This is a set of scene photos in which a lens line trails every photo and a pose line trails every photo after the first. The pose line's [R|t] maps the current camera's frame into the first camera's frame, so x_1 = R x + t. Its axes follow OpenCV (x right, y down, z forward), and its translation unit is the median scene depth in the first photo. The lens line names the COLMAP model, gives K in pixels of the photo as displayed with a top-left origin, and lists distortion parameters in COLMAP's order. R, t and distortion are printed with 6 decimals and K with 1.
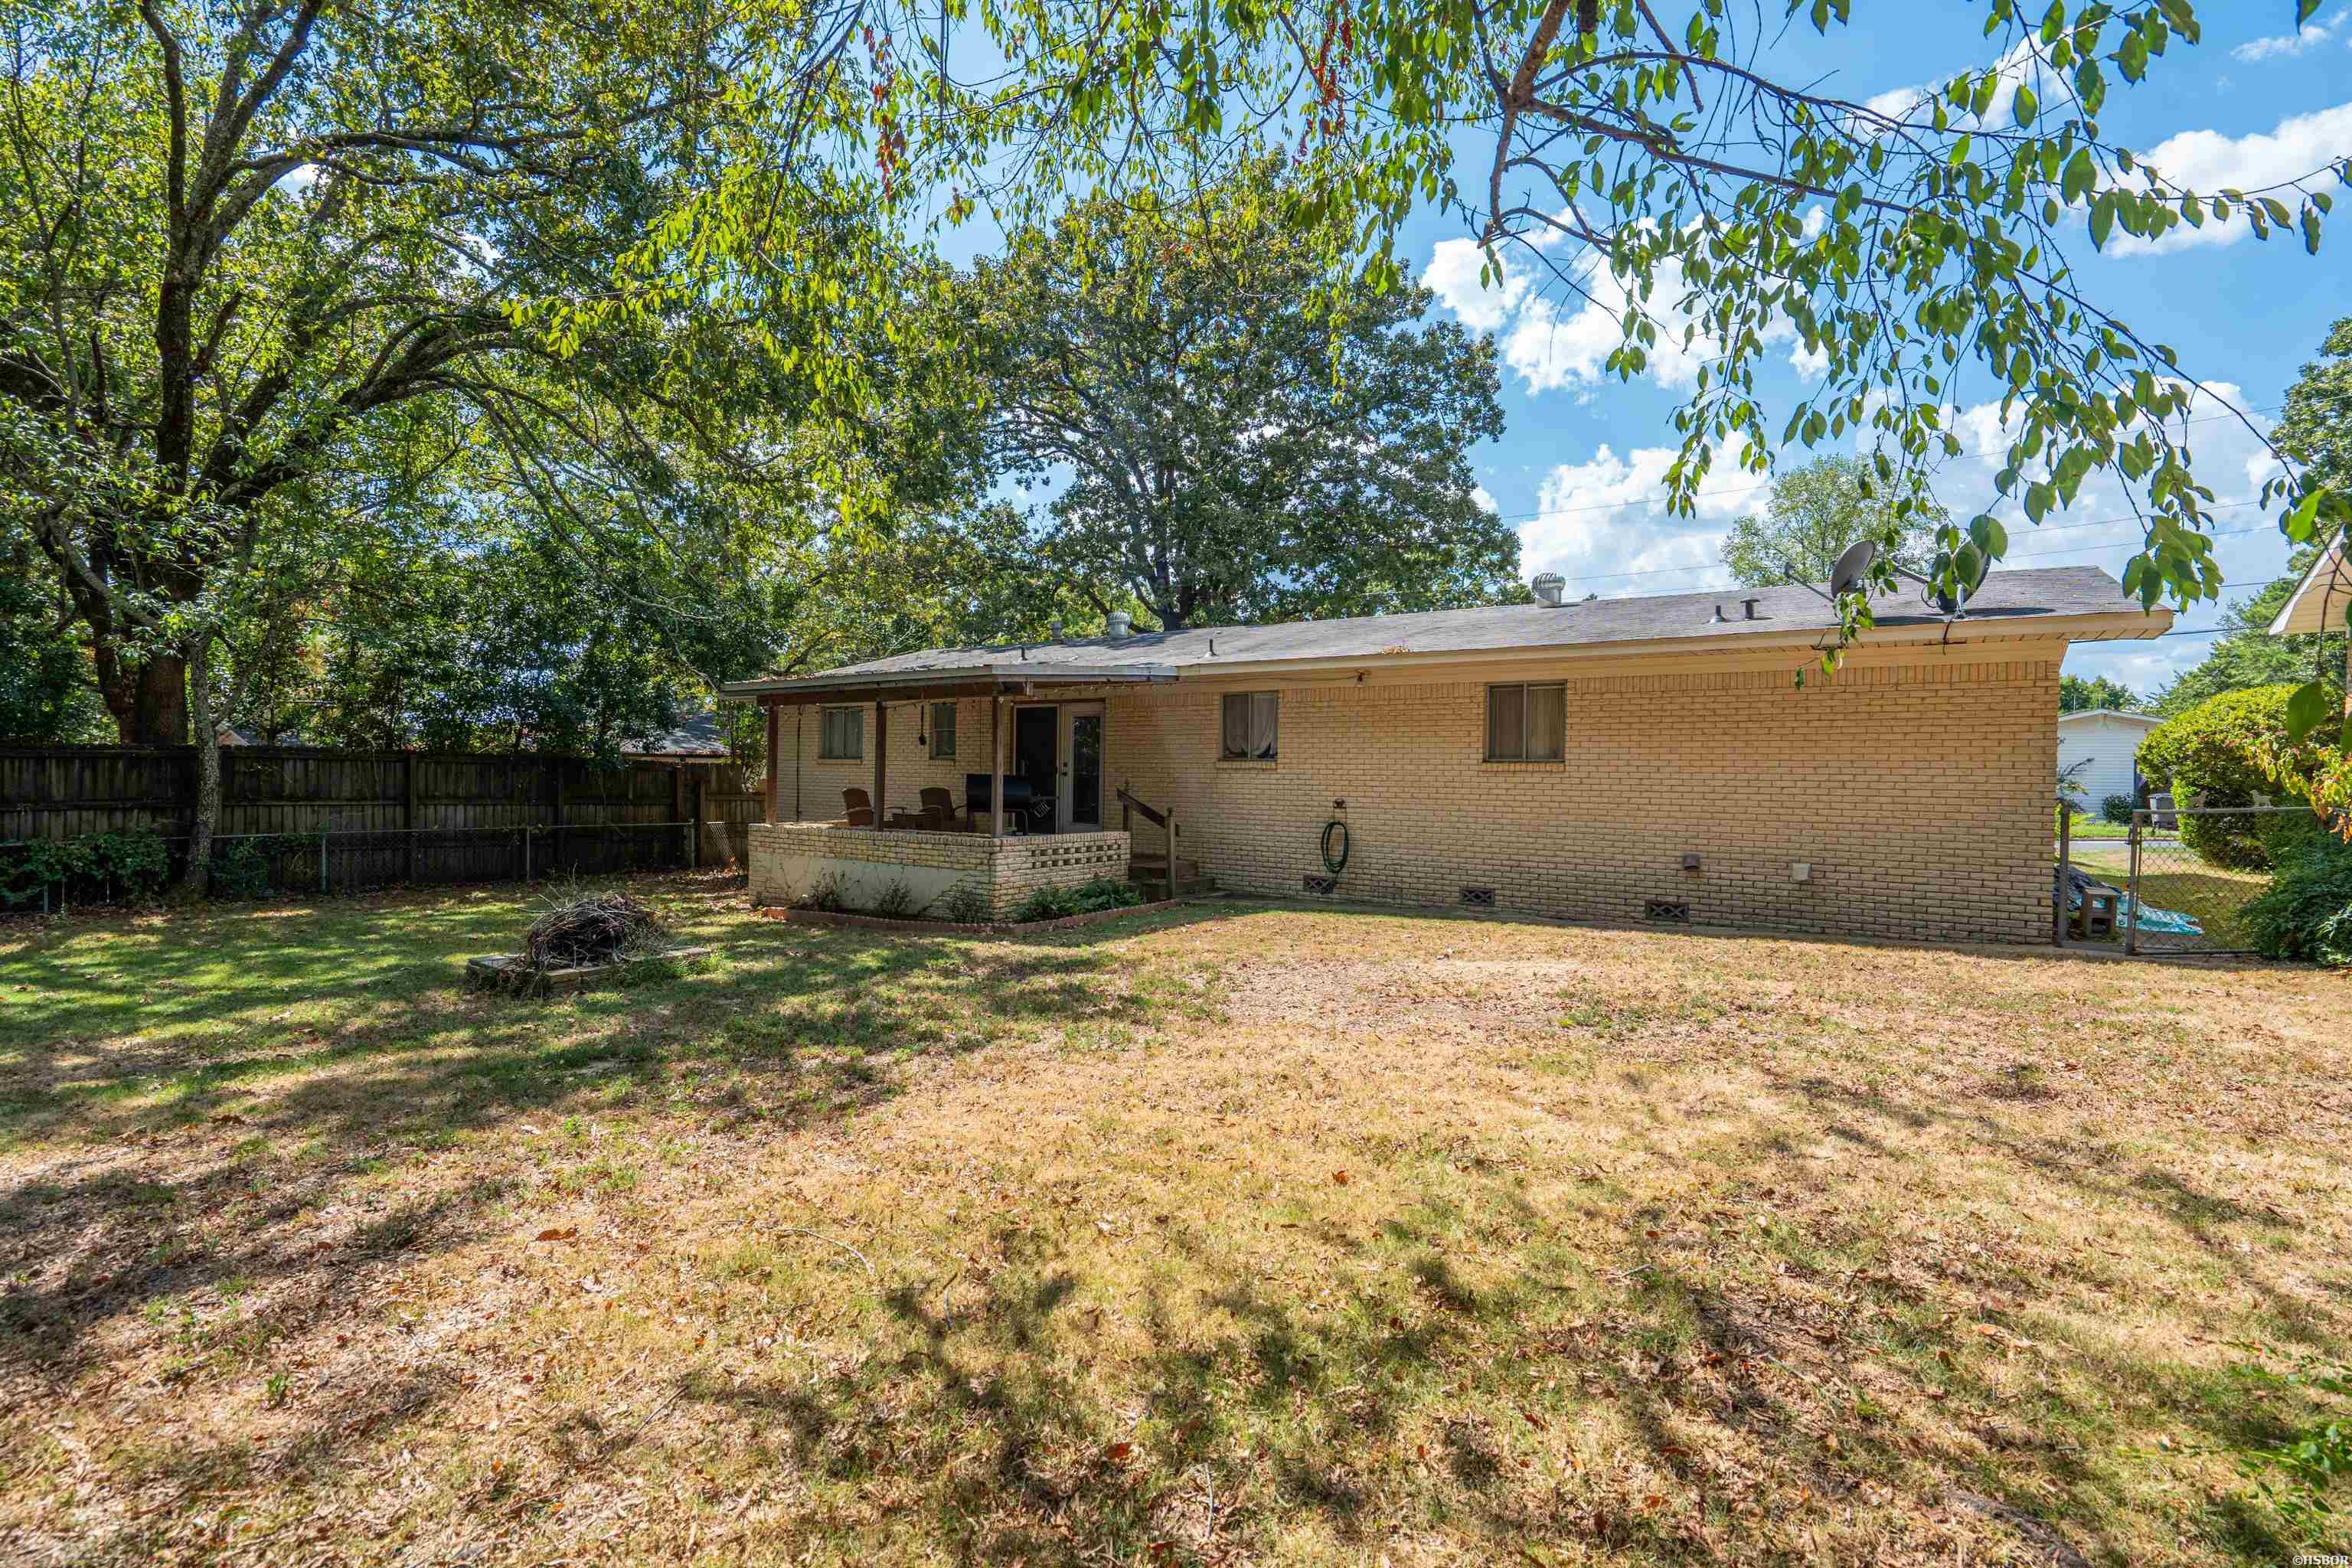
lens RADIAL K [[1069.4, 0, 1176.0], [0, 1069.4, 784.0], [0, 0, 1]] dist [-0.061746, 0.012375]
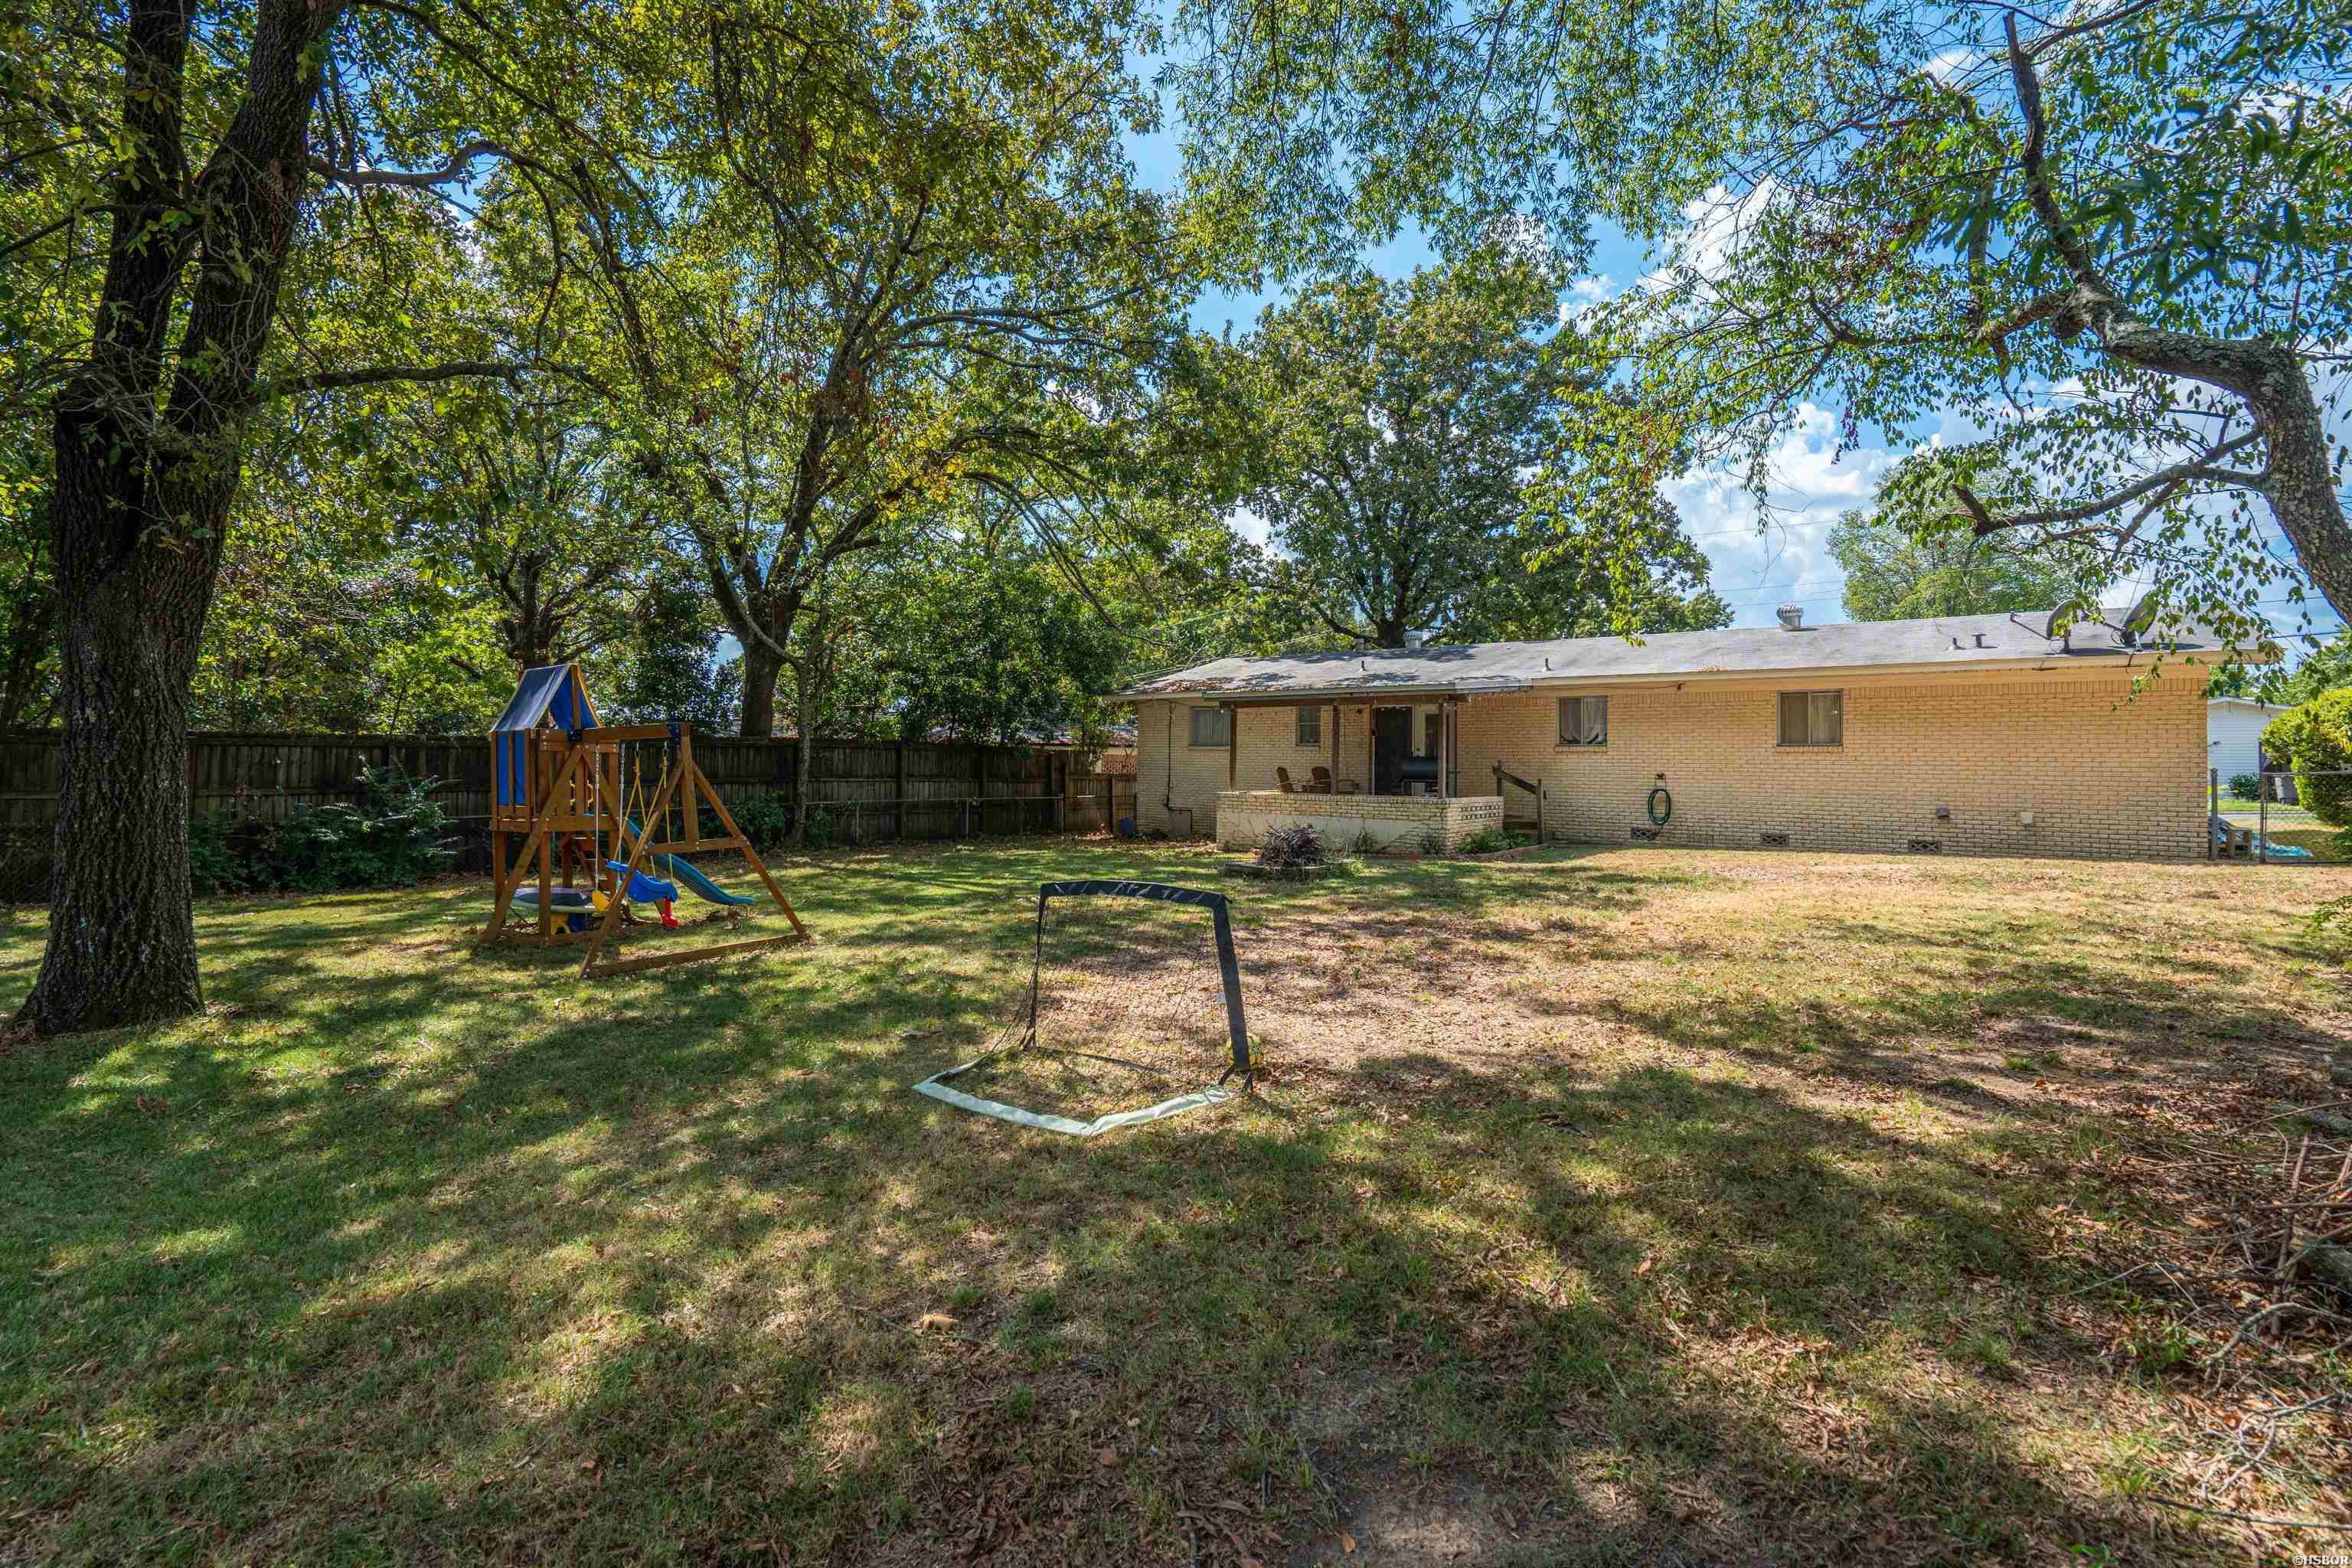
lens RADIAL K [[1057.3, 0, 1176.8], [0, 1057.3, 743.6], [0, 0, 1]] dist [-0.031326, -0.000257]
pose [[0.998121, -0.002876, -0.061210, -0.384859], [0.001246, 0.999644, -0.026665, 0.011265], [0.061265, 0.026539, 0.997769, -0.406668]]
